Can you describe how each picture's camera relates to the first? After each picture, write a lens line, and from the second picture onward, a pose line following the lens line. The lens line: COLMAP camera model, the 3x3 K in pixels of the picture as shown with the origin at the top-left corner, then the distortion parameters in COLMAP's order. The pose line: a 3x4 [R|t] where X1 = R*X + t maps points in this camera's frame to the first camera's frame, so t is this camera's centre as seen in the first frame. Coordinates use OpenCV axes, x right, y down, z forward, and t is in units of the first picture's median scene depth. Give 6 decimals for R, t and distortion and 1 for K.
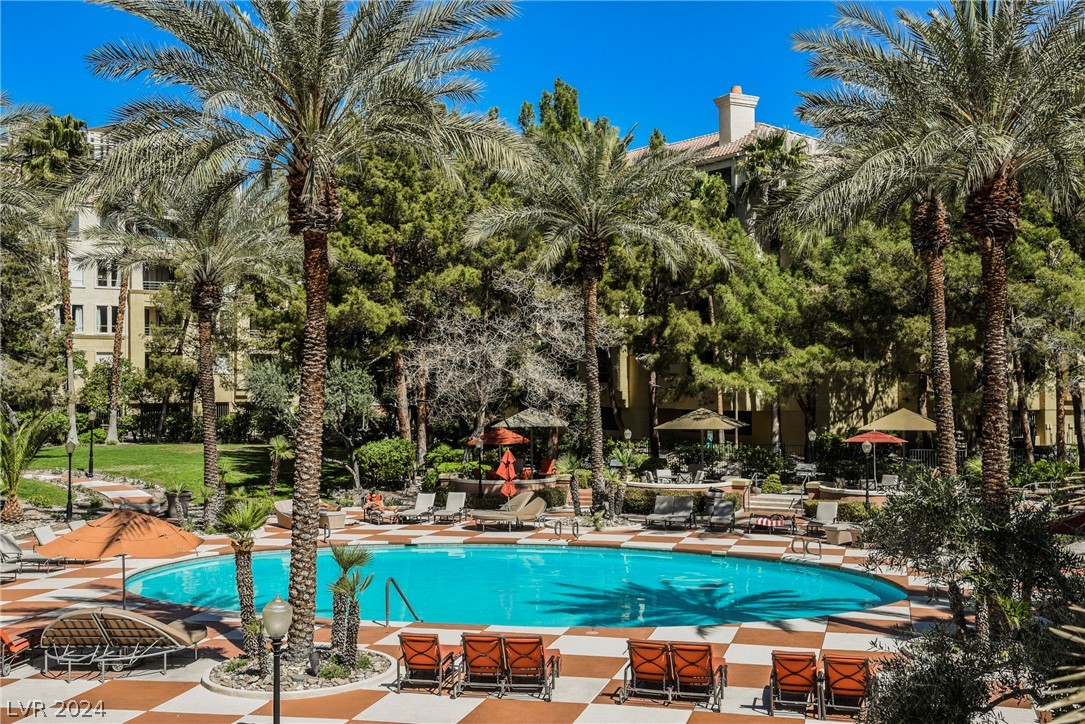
lens RADIAL K [[1301.7, 0, 537.2], [0, 1301.7, 365.7], [0, 0, 1]] dist [0.171575, 0.000000]
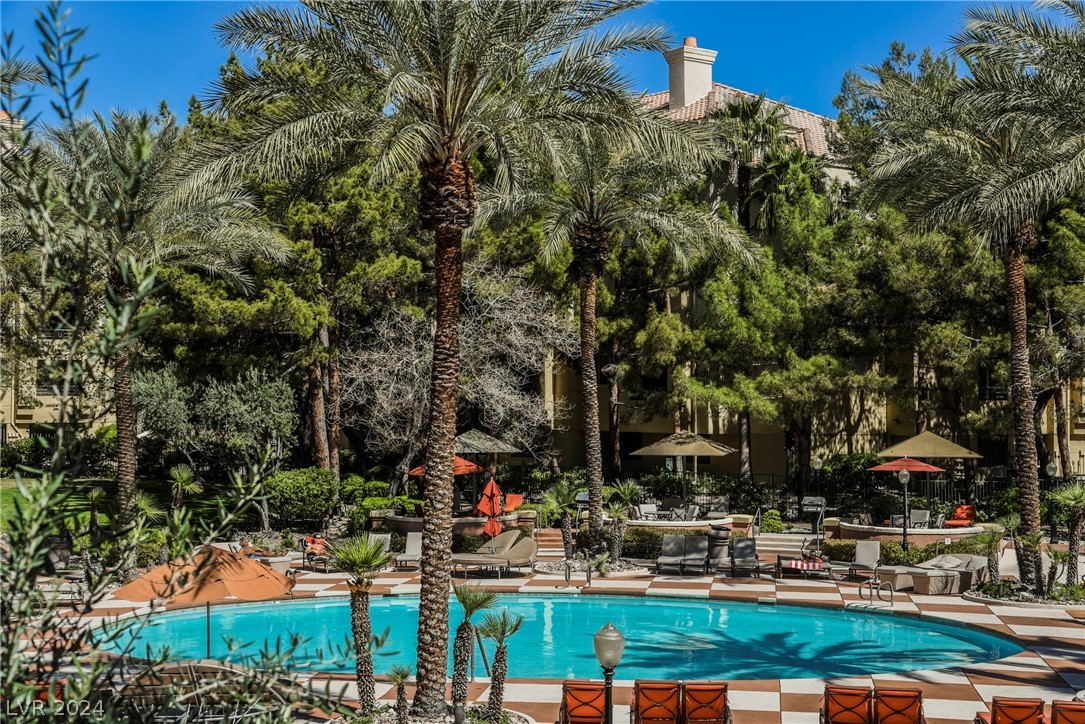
lens RADIAL K [[1662.4, 0, 548.6], [0, 1662.4, 365.5], [0, 0, 1]] dist [0.311391, 0.000000]
pose [[0.992987, 0.005788, 0.118083, -0.093209], [-0.004981, 0.999962, -0.007125, -0.000687], [-0.118119, 0.006487, 0.992978, -0.047724]]
